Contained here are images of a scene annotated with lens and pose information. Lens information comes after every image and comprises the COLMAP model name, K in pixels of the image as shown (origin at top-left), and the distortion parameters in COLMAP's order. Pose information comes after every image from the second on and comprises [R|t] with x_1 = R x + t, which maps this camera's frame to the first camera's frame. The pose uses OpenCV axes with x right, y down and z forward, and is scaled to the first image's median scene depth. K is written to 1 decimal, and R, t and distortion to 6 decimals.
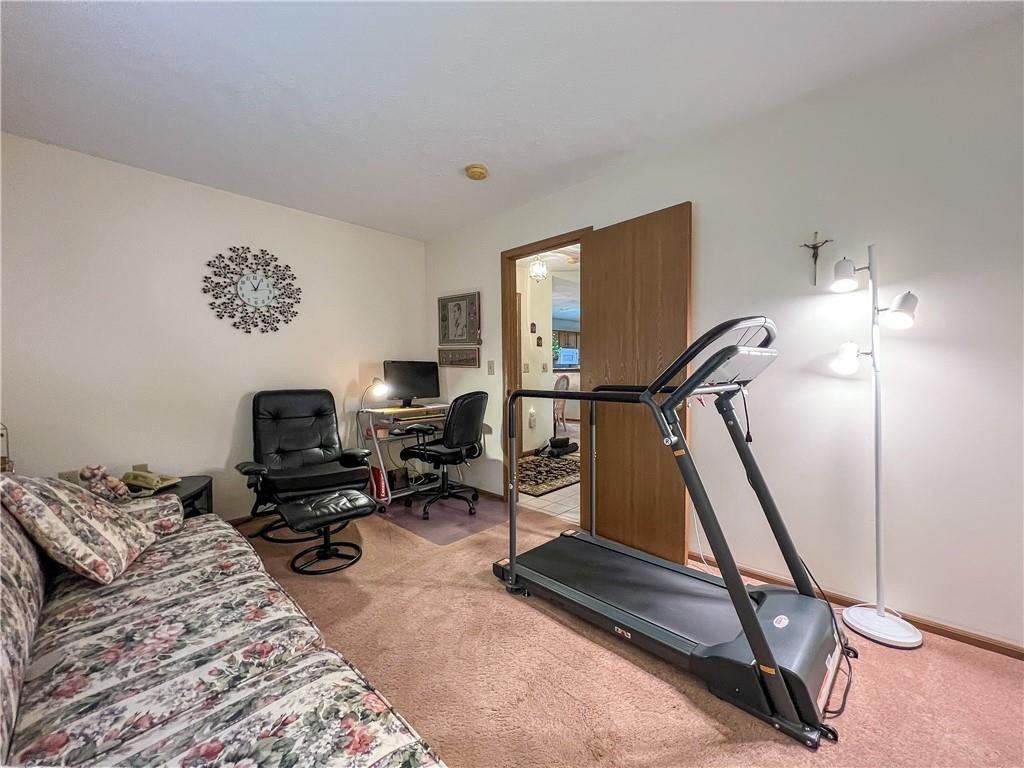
lens RADIAL K [[409.7, 0, 510.3], [0, 409.7, 377.5], [0, 0, 1]] dist [-0.004063, -0.000135]
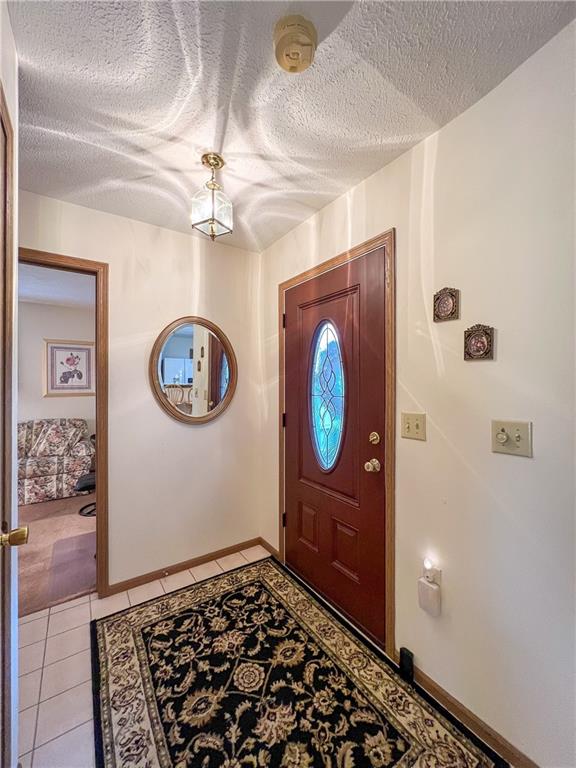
lens RADIAL K [[308.8, 0, 286.7], [0, 308.8, 384.6], [0, 0, 1]] dist [-0.000369, -0.000029]
pose [[-0.192728, 0.013089, -0.981165, 0.318628], [-0.015116, 0.999753, 0.016306, -0.061784], [0.981136, 0.017974, -0.192482, 0.934754]]
